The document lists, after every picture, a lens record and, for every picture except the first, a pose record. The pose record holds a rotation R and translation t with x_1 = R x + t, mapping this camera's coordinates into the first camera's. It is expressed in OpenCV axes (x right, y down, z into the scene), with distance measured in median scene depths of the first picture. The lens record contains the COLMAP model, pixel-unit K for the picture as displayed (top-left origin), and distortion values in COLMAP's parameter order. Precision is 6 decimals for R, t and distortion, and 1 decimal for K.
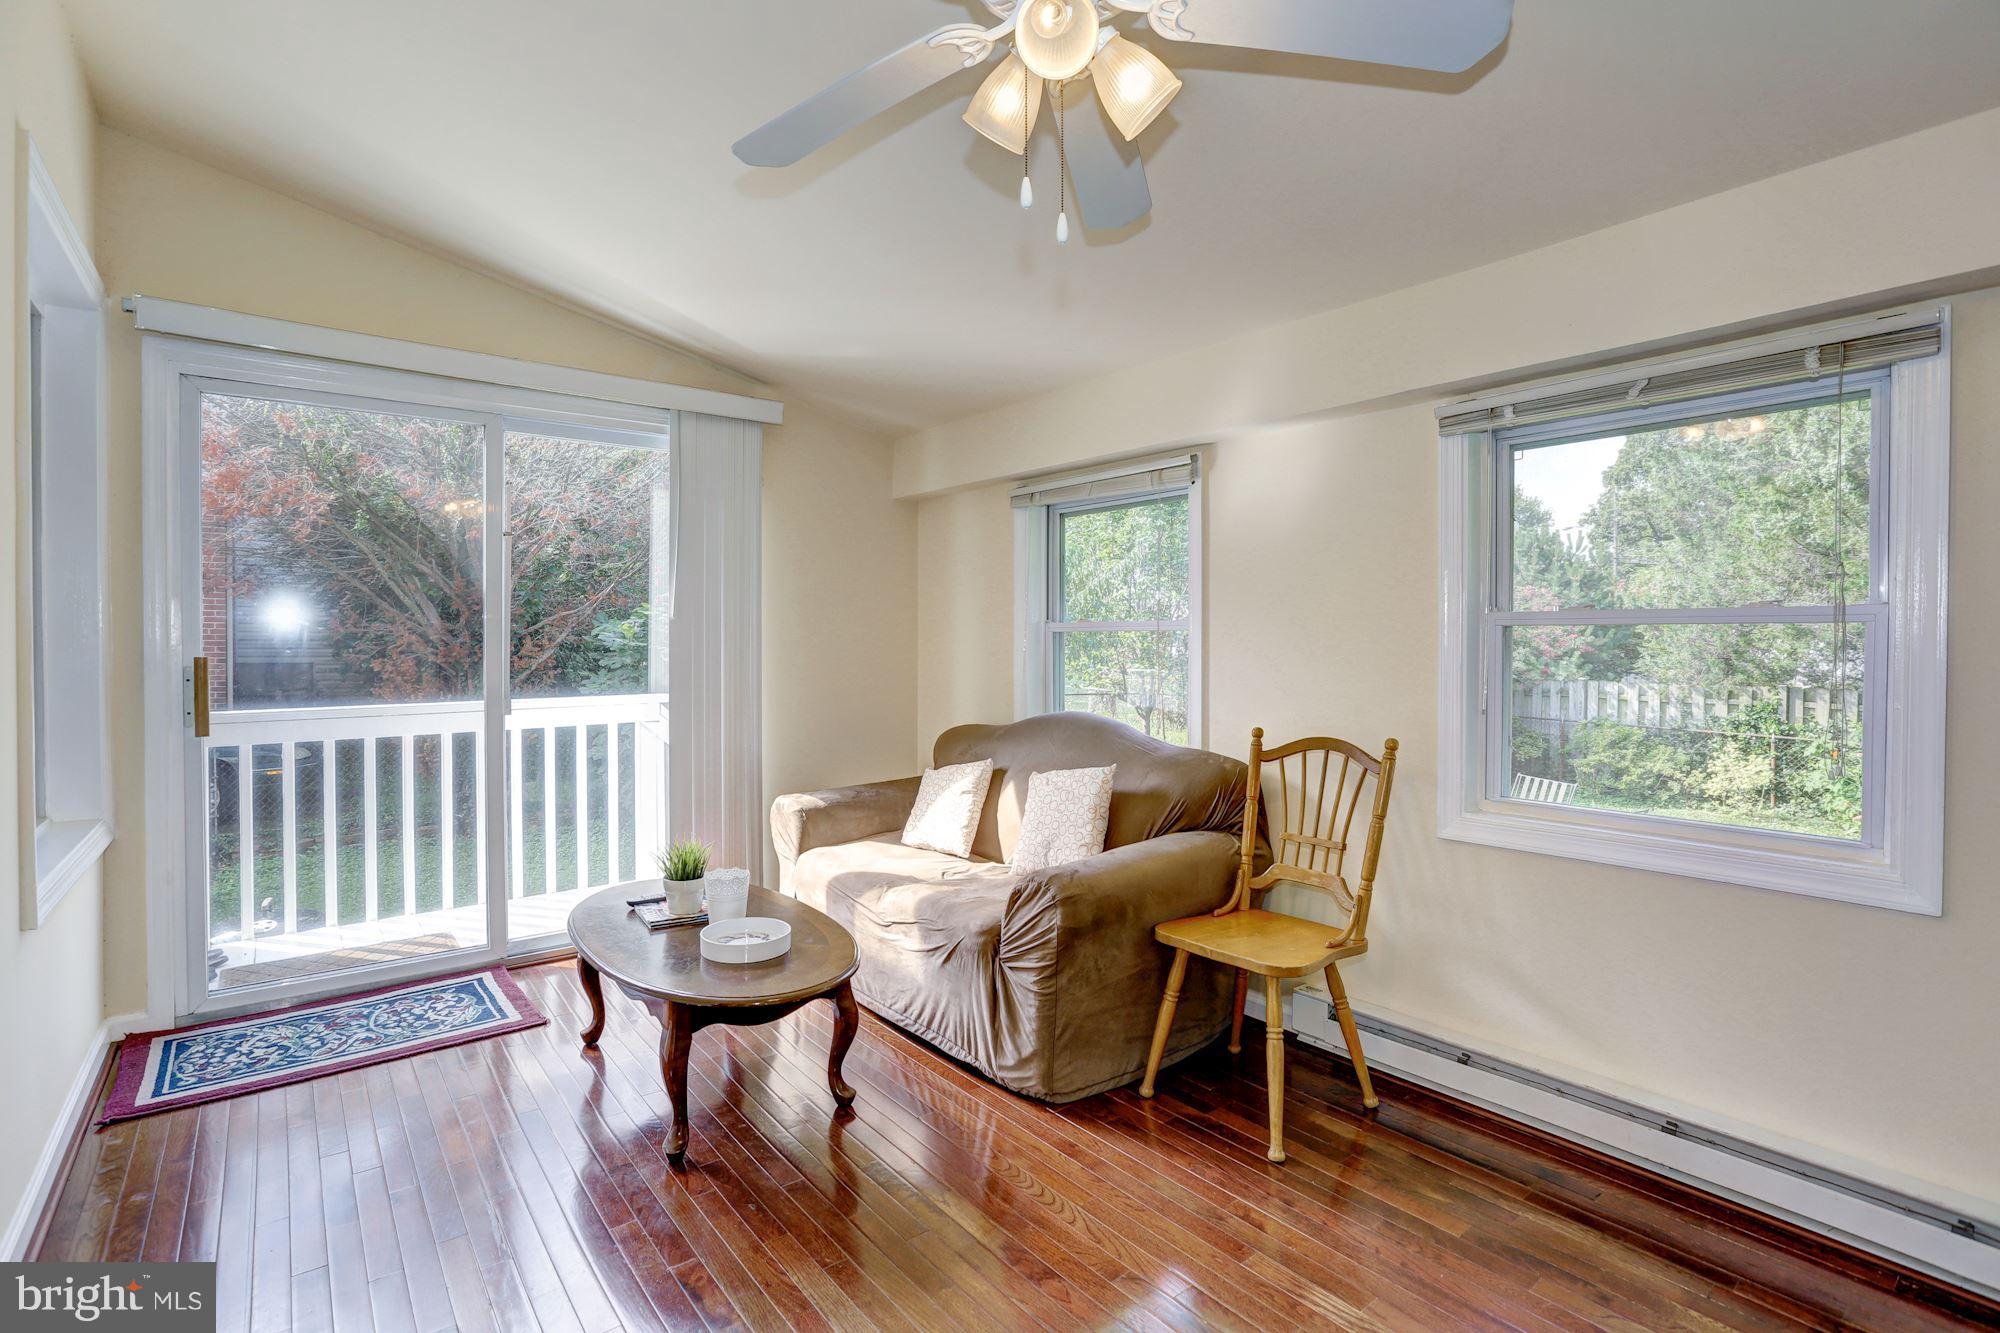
lens RADIAL K [[929.9, 0, 1001.5], [0, 929.9, 632.3], [0, 0, 1]] dist [-0.053802, 0.020632]
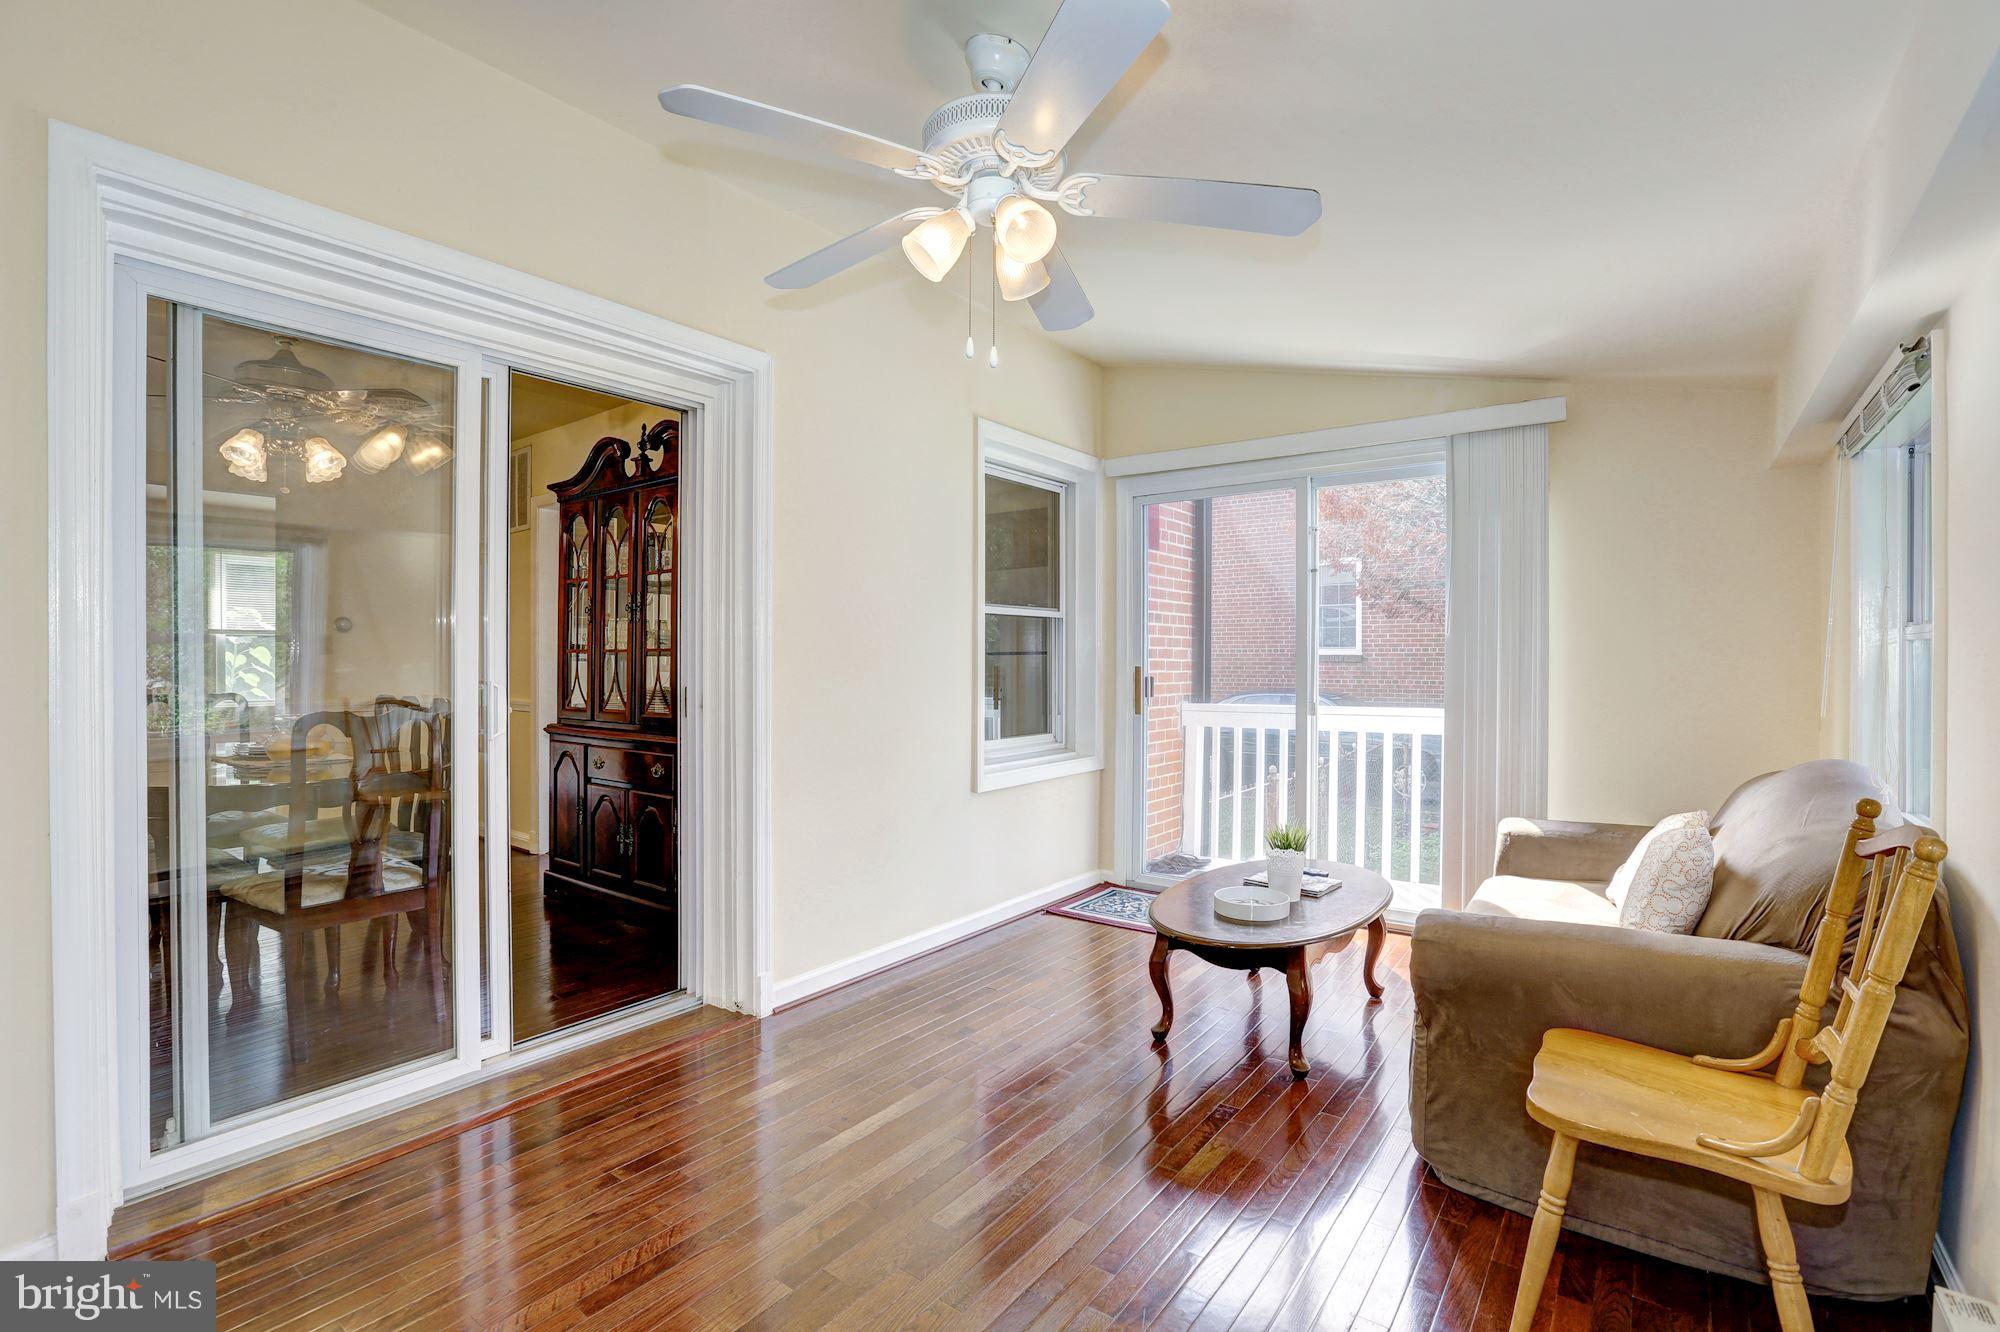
lens RADIAL K [[929.9, 0, 1001.5], [0, 929.9, 631.8], [0, 0, 1]] dist [-0.053802, 0.020632]
pose [[0.252988, -0.029367, -0.967024, 0.615377], [0.010117, 0.999565, -0.027709, 0.006582], [0.967416, -0.002774, 0.253175, 0.287437]]
